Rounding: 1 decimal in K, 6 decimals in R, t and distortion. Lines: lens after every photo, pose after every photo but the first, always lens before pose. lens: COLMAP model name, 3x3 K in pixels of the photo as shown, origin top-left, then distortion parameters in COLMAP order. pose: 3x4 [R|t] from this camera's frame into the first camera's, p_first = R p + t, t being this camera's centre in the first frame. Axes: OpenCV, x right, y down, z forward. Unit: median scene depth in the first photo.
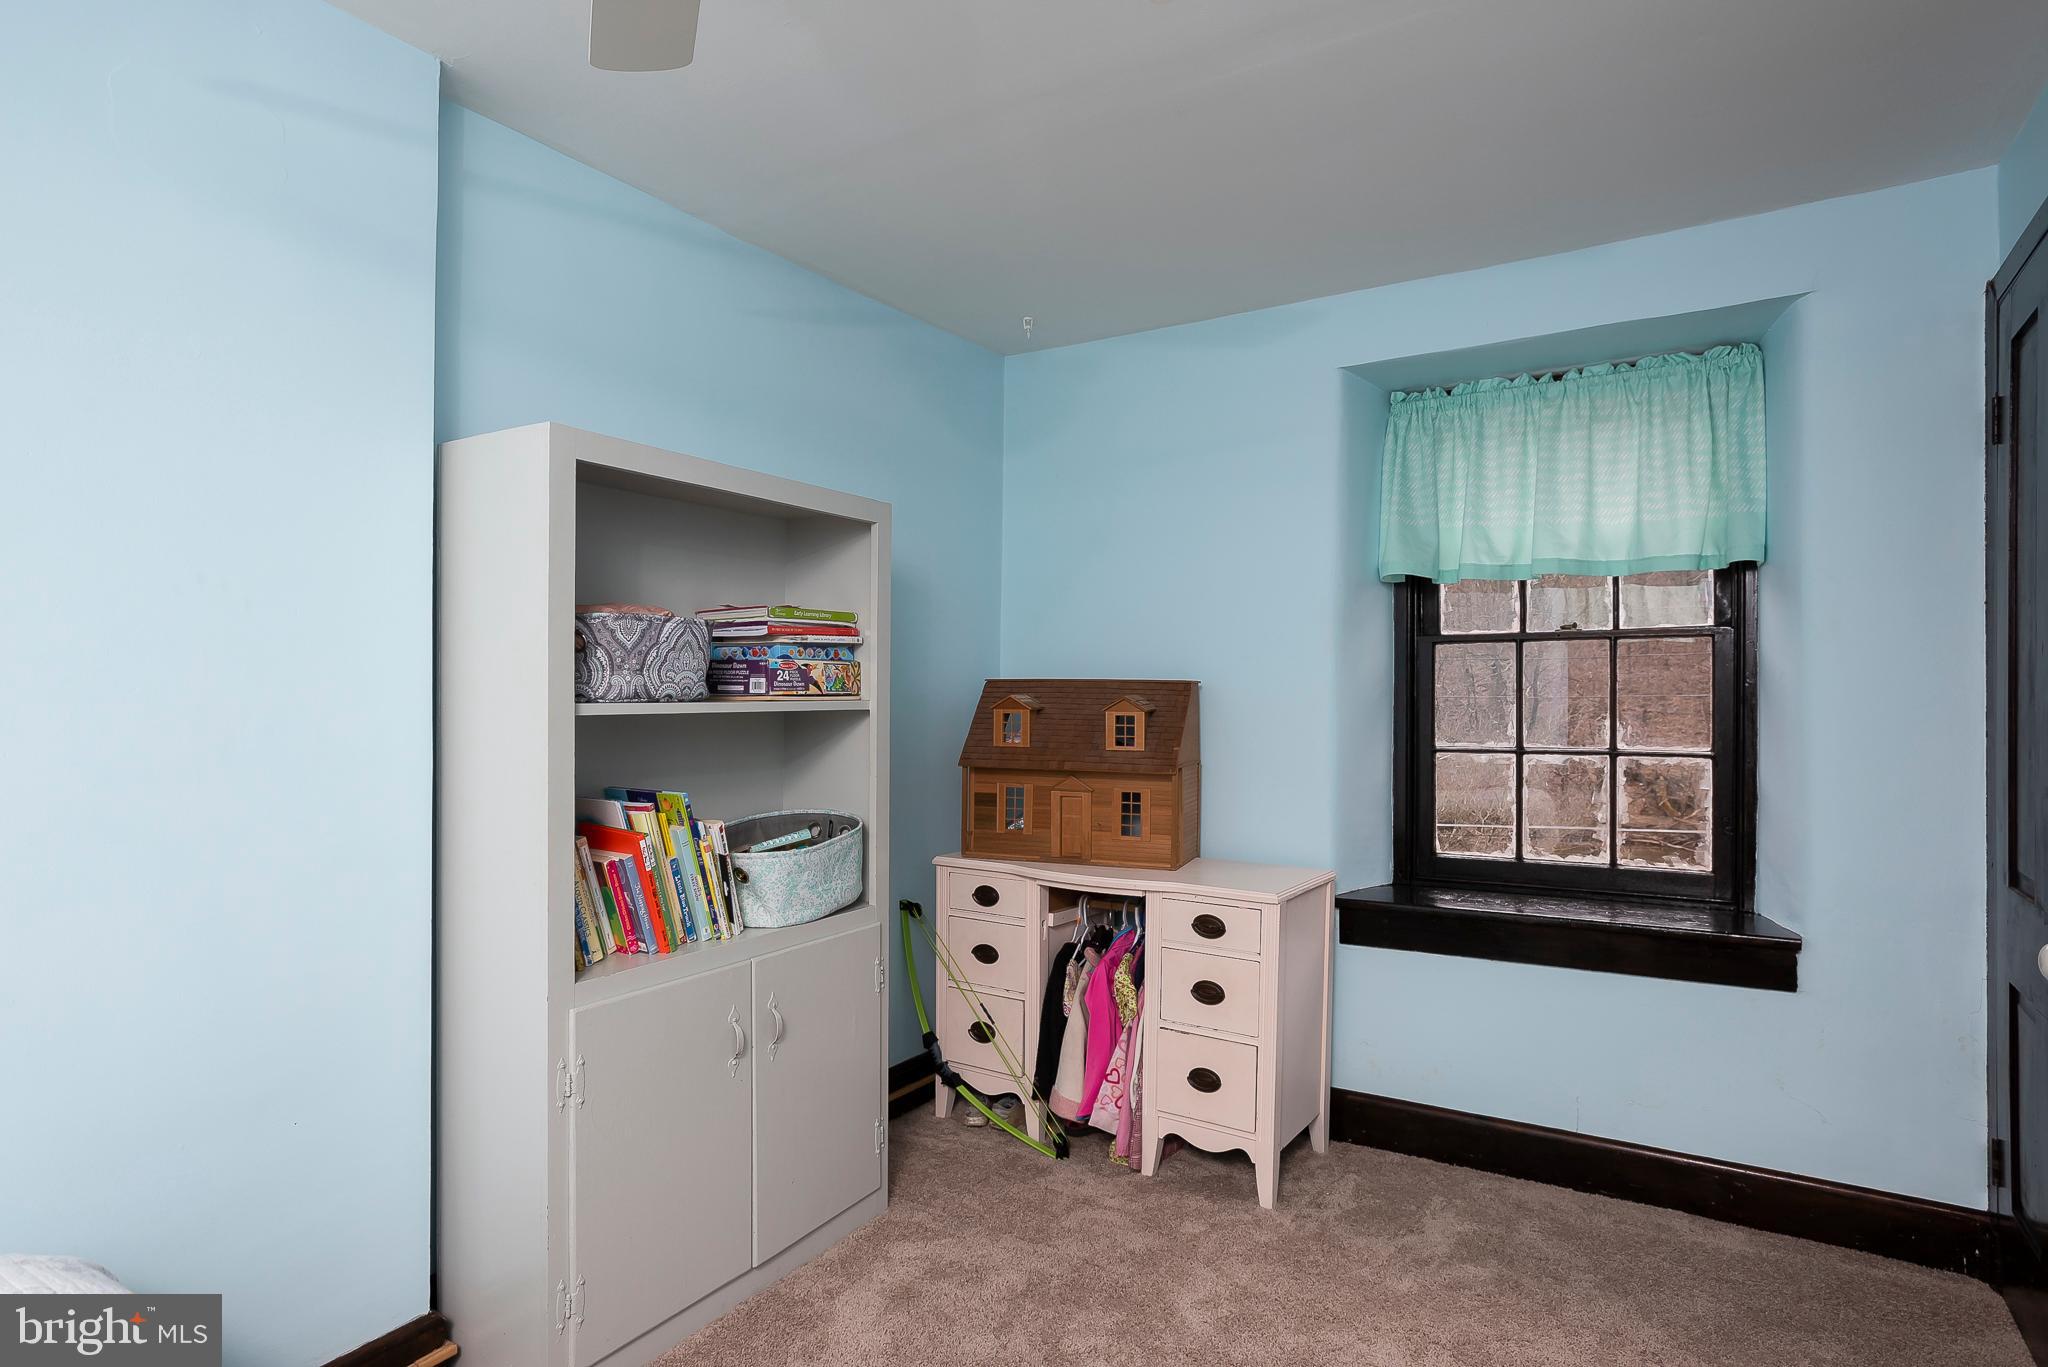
lens RADIAL K [[1099.6, 0, 1022.3], [0, 1099.6, 696.7], [0, 0, 1]] dist [-0.001359, 0.022481]
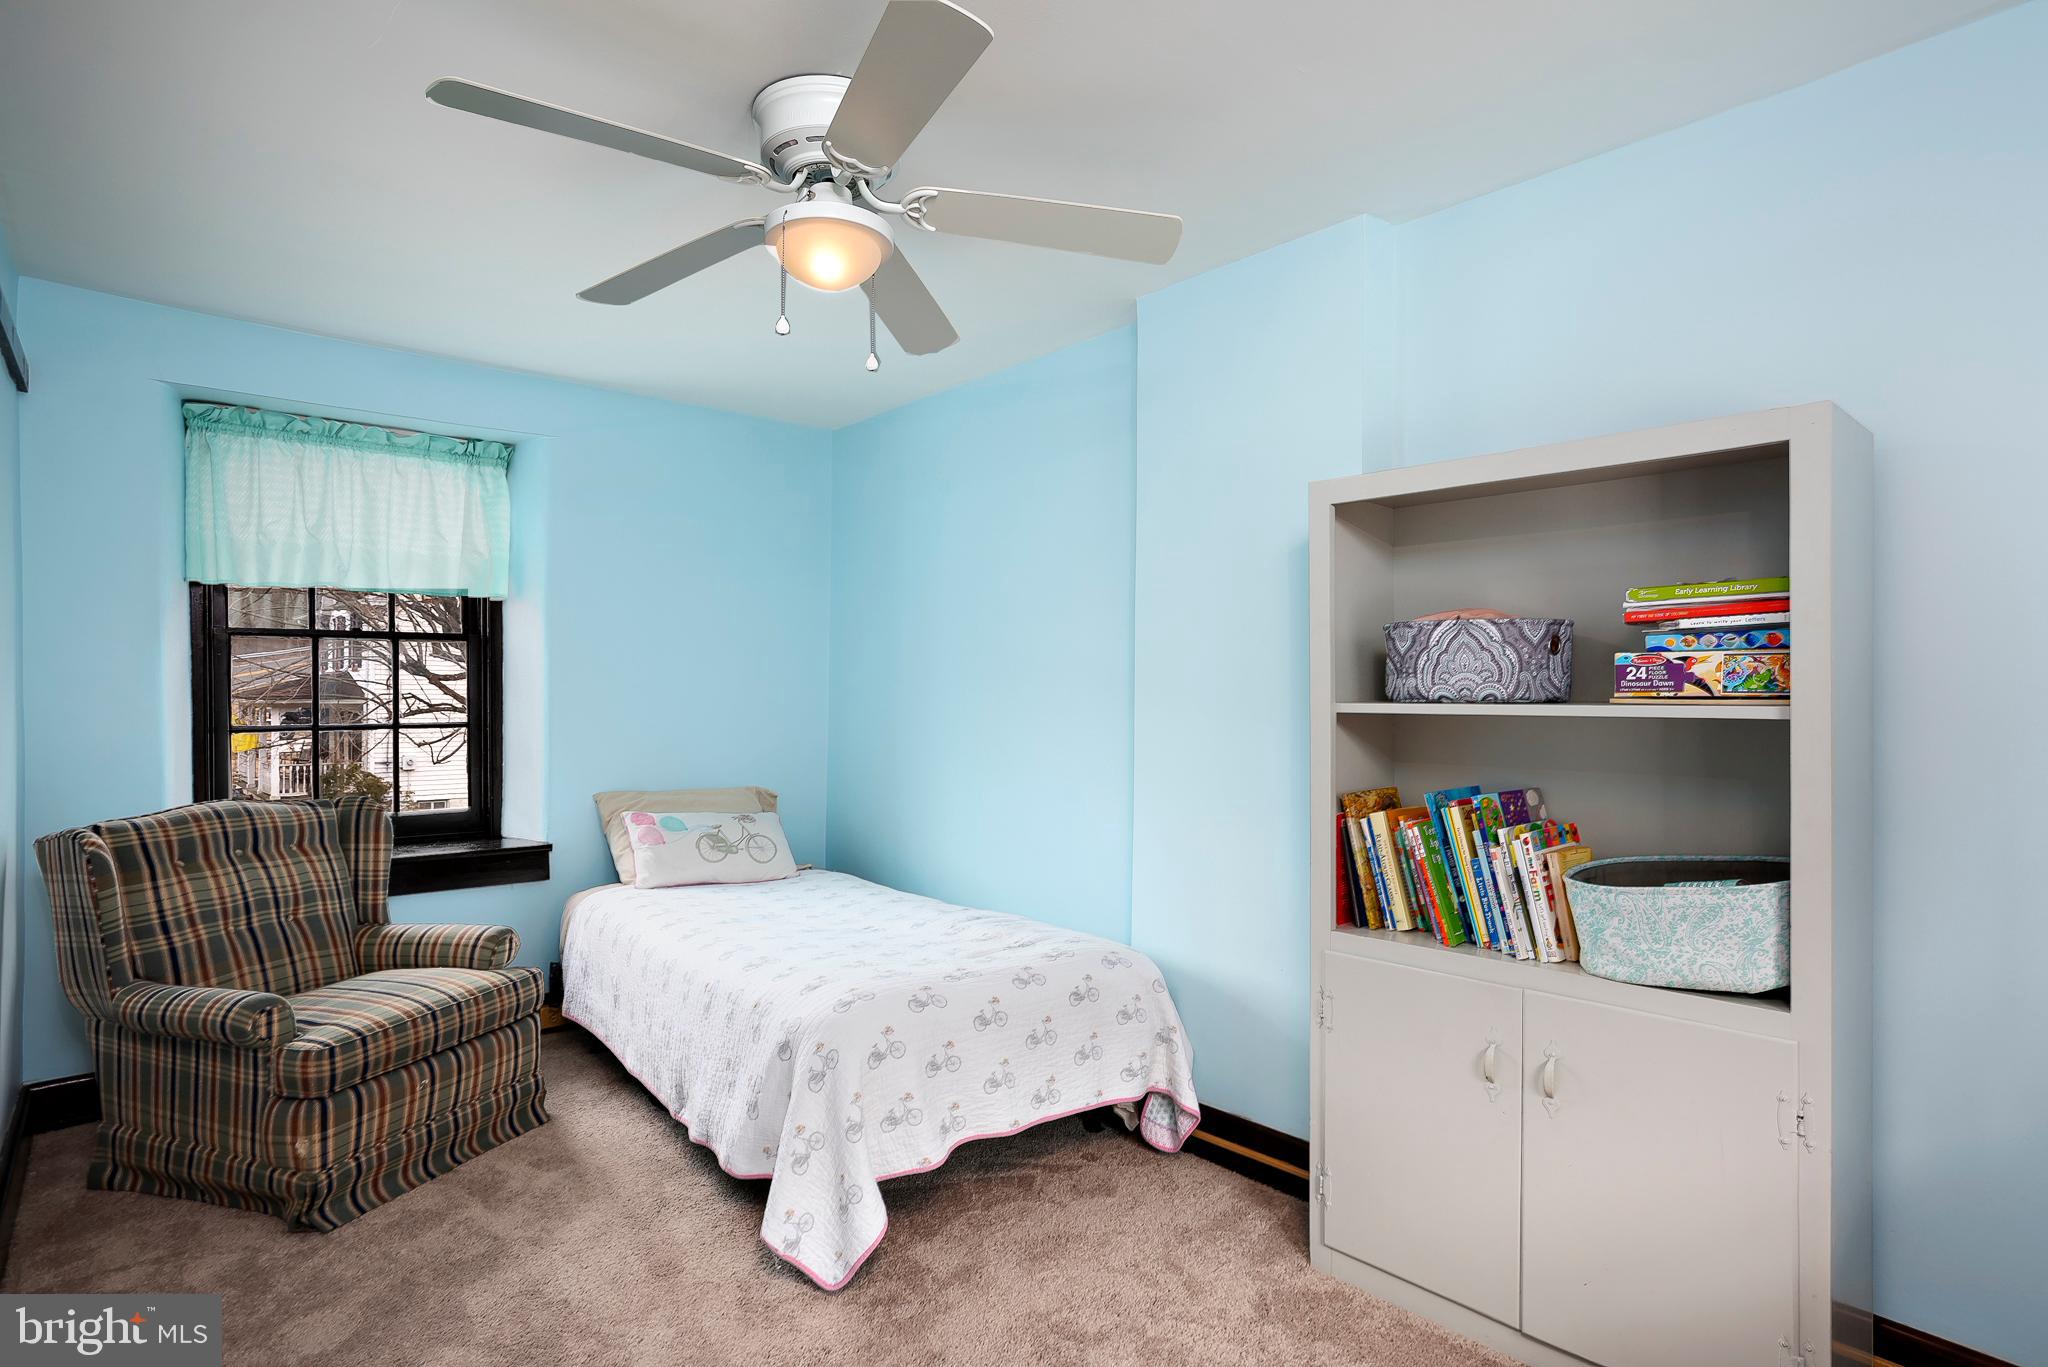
lens RADIAL K [[1071.8, 0, 1024.0], [0, 1071.8, 683.5], [0, 0, 1]] dist [-0.004367, 0.000142]
pose [[-0.273903, -0.006073, -0.961738, 0.717540], [-0.002312, 0.999981, -0.005656, -0.006681], [0.961754, 0.000675, -0.273912, 0.847581]]
